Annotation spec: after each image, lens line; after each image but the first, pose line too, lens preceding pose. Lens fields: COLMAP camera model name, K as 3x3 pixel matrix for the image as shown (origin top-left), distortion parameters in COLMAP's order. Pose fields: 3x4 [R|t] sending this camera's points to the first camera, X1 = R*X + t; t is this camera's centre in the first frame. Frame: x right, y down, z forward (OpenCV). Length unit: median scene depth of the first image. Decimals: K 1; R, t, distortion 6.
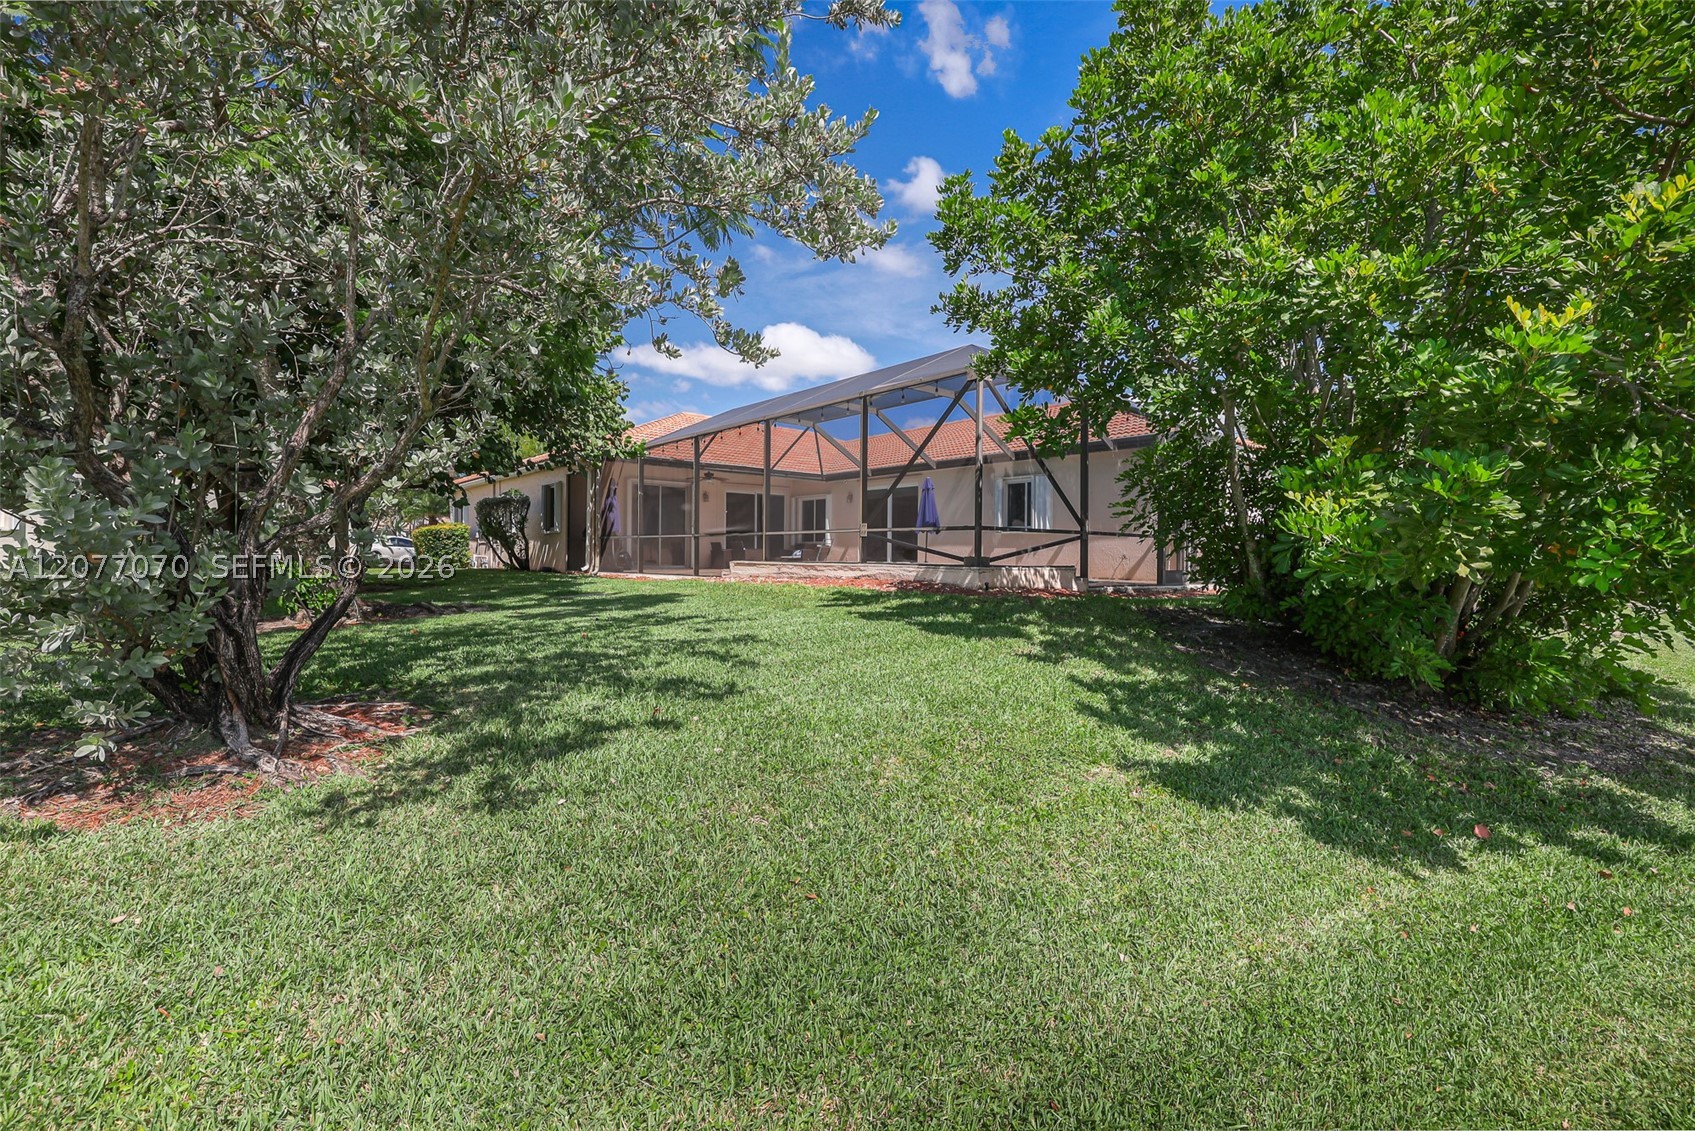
lens RADIAL K [[729.5, 0, 827.7], [0, 729.5, 543.5], [0, 0, 1]] dist [0.000661, -0.000174]
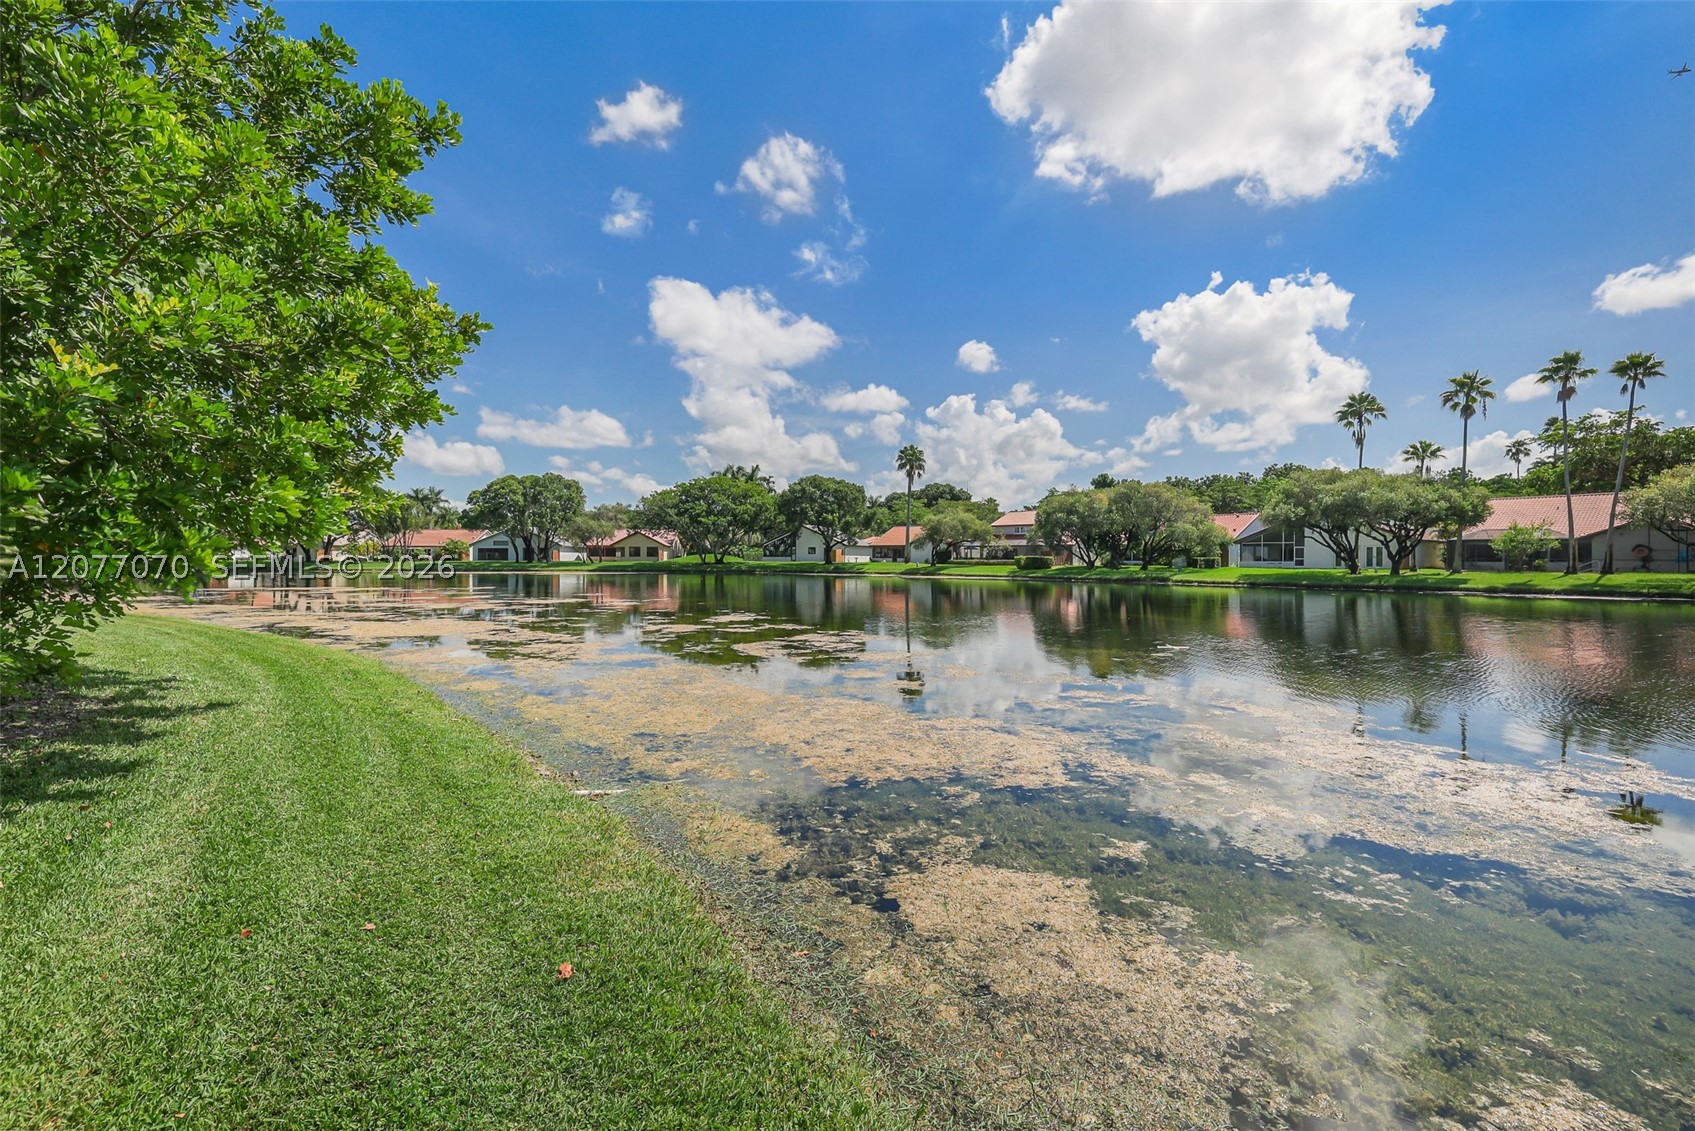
lens RADIAL K [[729.5, 0, 835.1], [0, 729.5, 555.3], [0, 0, 1]] dist [0.000661, -0.000174]
pose [[-0.136761, -0.006947, 0.990580, -0.393502], [-0.015893, 0.999862, 0.004818, -0.006704], [-0.990477, -0.015084, -0.136852, -0.111656]]
